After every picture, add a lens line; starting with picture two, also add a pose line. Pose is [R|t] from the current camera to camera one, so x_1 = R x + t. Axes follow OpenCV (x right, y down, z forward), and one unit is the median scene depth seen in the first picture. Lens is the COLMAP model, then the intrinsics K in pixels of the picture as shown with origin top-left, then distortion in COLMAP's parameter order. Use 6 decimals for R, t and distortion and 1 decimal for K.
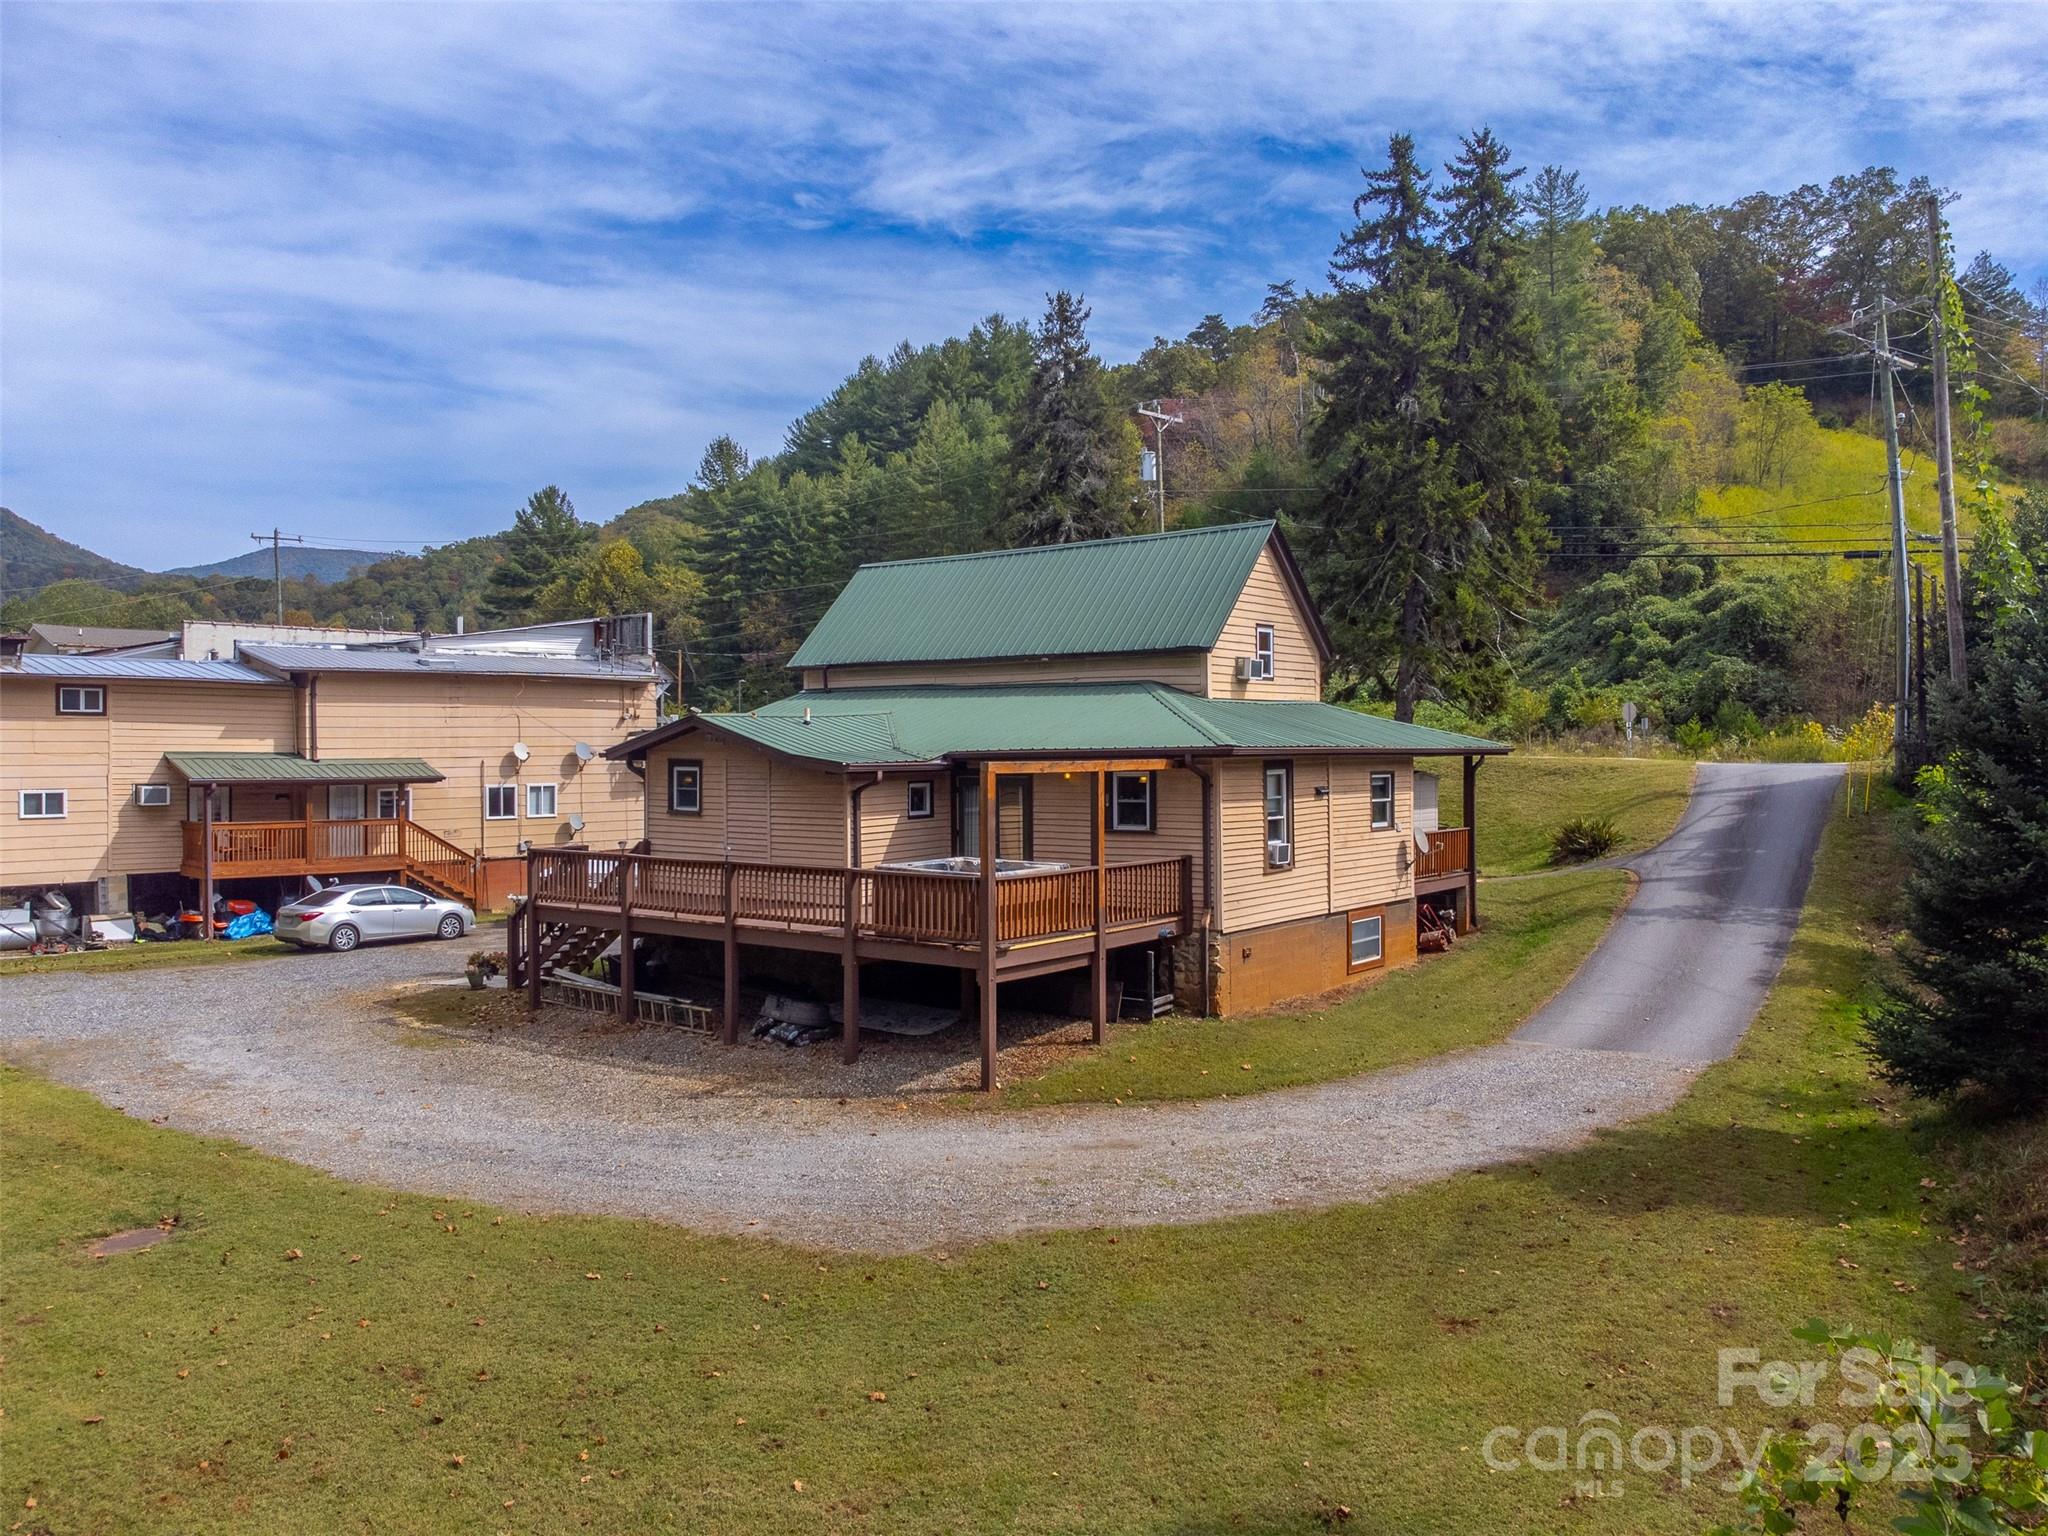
lens RADIAL K [[1521.8, 0, 1024.0], [0, 1521.8, 768.0], [0, 0, 1]] dist [-0.000643, 0.045678]
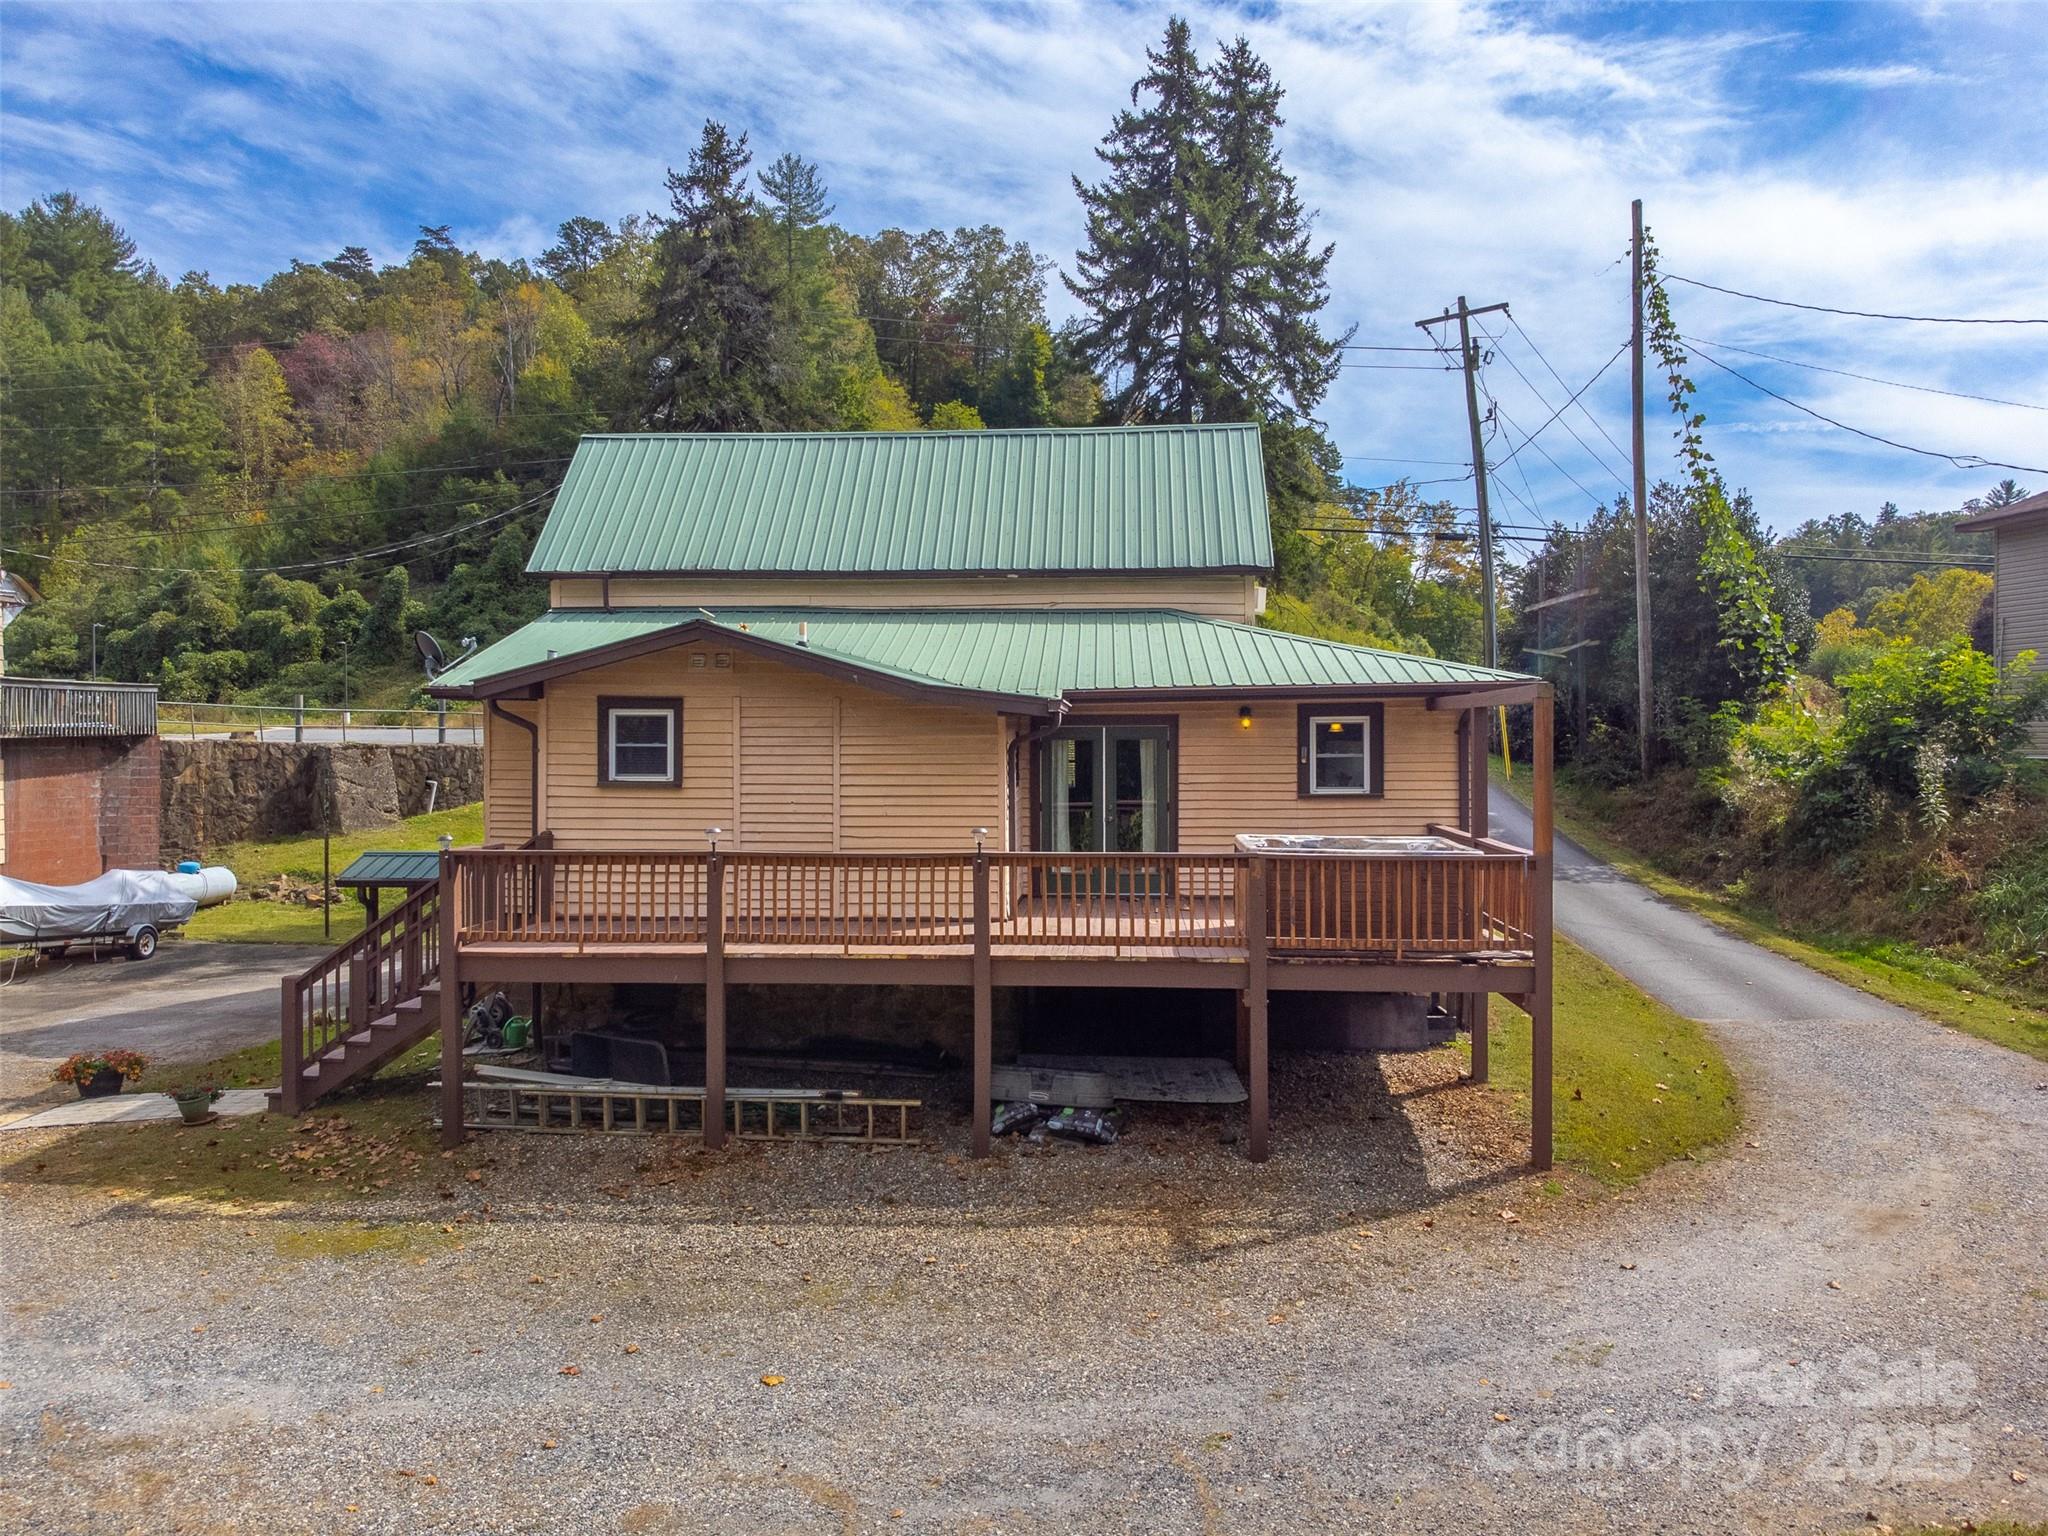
lens RADIAL K [[1521.8, 0, 1024.0], [0, 1521.8, 768.0], [0, 0, 1]] dist [-0.000643, 0.045678]
pose [[0.833506, -0.008437, 0.552446, -0.323288], [0.005791, 0.999962, 0.006534, 0.014807], [-0.552480, -0.002246, 0.833523, 0.305995]]
